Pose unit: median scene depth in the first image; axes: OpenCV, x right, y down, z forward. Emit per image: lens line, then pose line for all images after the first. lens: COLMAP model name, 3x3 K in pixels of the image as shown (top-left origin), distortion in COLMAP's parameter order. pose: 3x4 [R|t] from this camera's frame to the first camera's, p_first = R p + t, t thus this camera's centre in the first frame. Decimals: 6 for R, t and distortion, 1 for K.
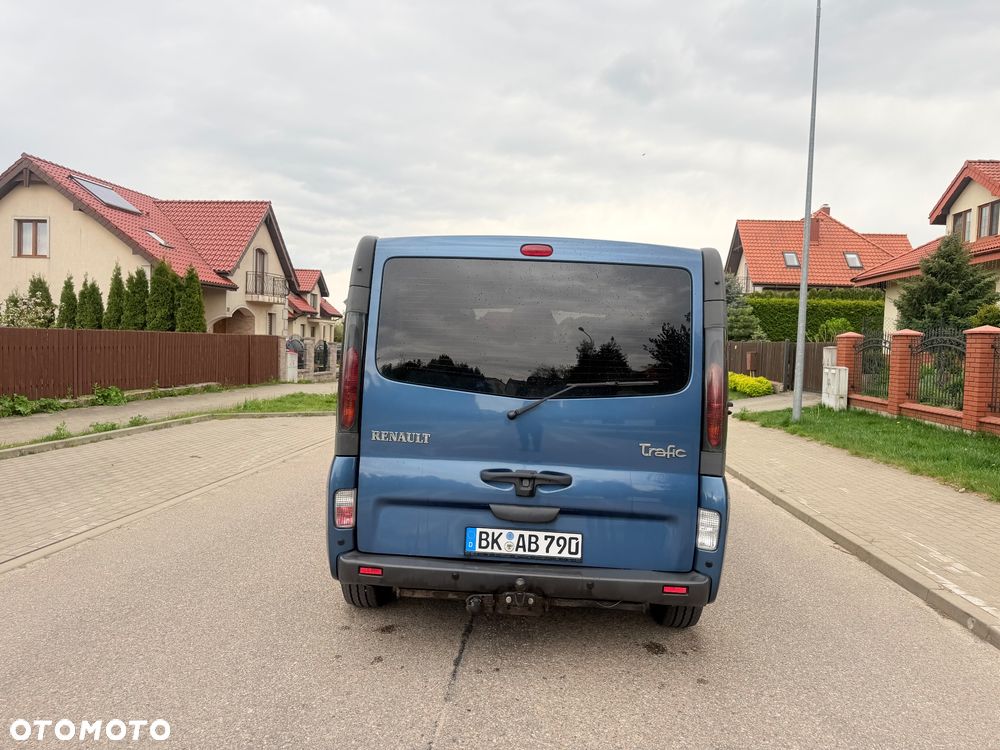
lens RADIAL K [[711.1, 0, 496.7], [0, 711.1, 355.3], [0, 0, 1]] dist [0.054572, -0.005347]
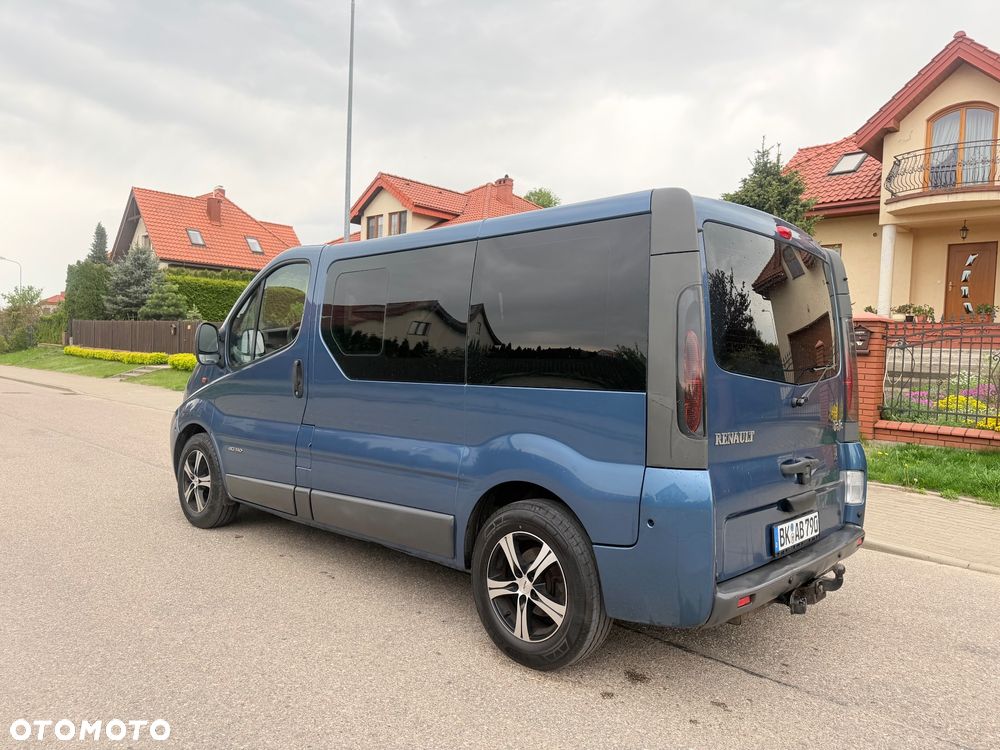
lens RADIAL K [[712.0, 0, 505.6], [0, 712.0, 379.7], [0, 0, 1]] dist [0.034186, -0.037572]
pose [[0.636286, -0.041021, 0.770362, -0.963758], [-0.005795, 0.998303, 0.057944, 0.000276], [-0.771432, -0.041333, 0.634968, 0.691720]]
